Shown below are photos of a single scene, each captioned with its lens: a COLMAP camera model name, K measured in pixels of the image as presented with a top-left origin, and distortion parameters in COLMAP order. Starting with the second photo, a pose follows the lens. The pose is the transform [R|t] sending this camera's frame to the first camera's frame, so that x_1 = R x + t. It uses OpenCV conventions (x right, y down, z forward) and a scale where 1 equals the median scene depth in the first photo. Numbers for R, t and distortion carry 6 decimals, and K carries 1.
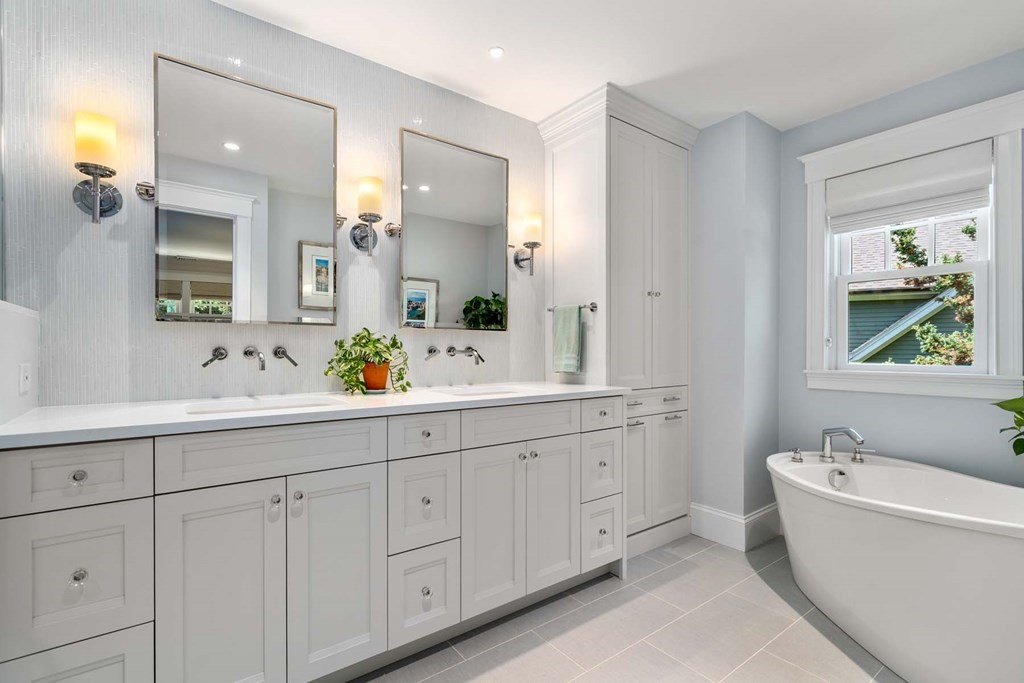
lens RADIAL K [[474.0, 0, 512.7], [0, 474.0, 351.8], [0, 0, 1]] dist [-0.003069, 0.000680]
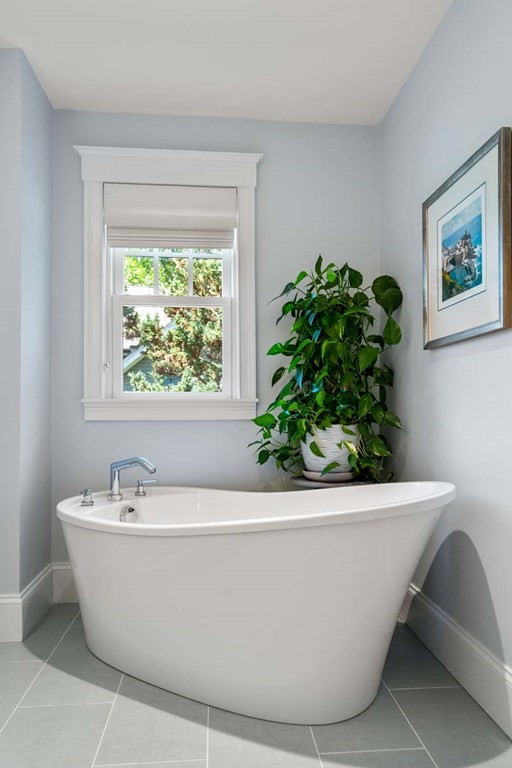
lens RADIAL K [[521.3, 0, 258.2], [0, 521.3, 405.6], [0, 0, 1]] dist [0.001594, -0.000107]
pose [[0.530168, 0.003774, 0.847884, -0.008932], [0.008403, 0.999918, -0.009705, 0.069644], [-0.847851, 0.012270, 0.530093, 0.267840]]
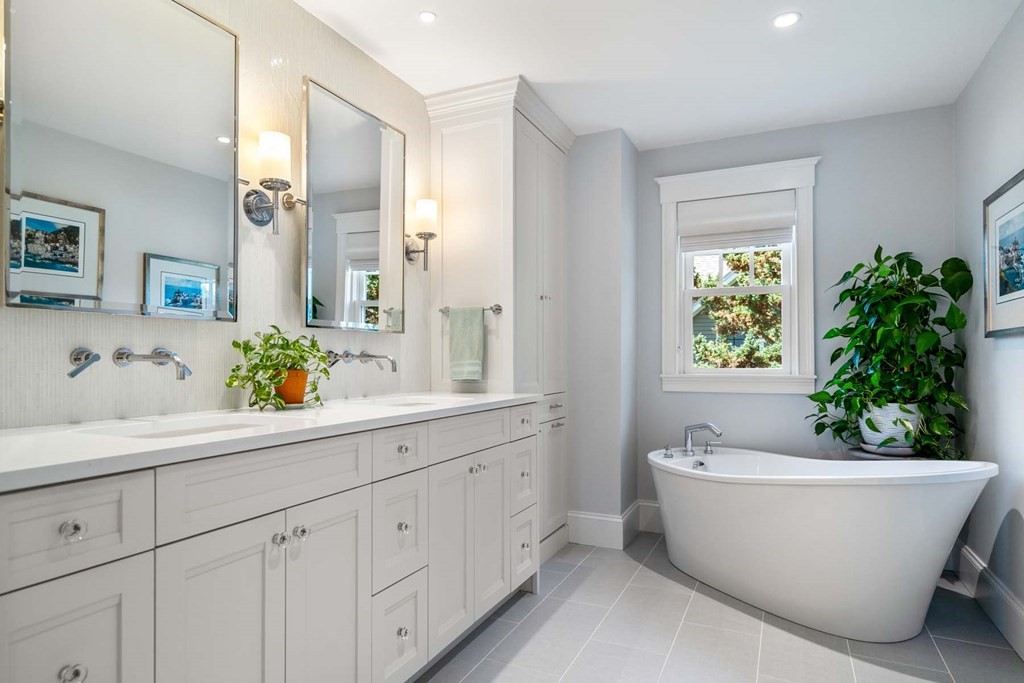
lens RADIAL K [[583.2, 0, 515.9], [0, 583.2, 358.0], [0, 0, 1]] dist [0.004283, 0.001149]
pose [[0.882829, -0.000816, 0.469693, -0.344334], [0.005225, 0.999954, -0.008082, 0.010692], [-0.469665, 0.009589, 0.882793, -0.028393]]
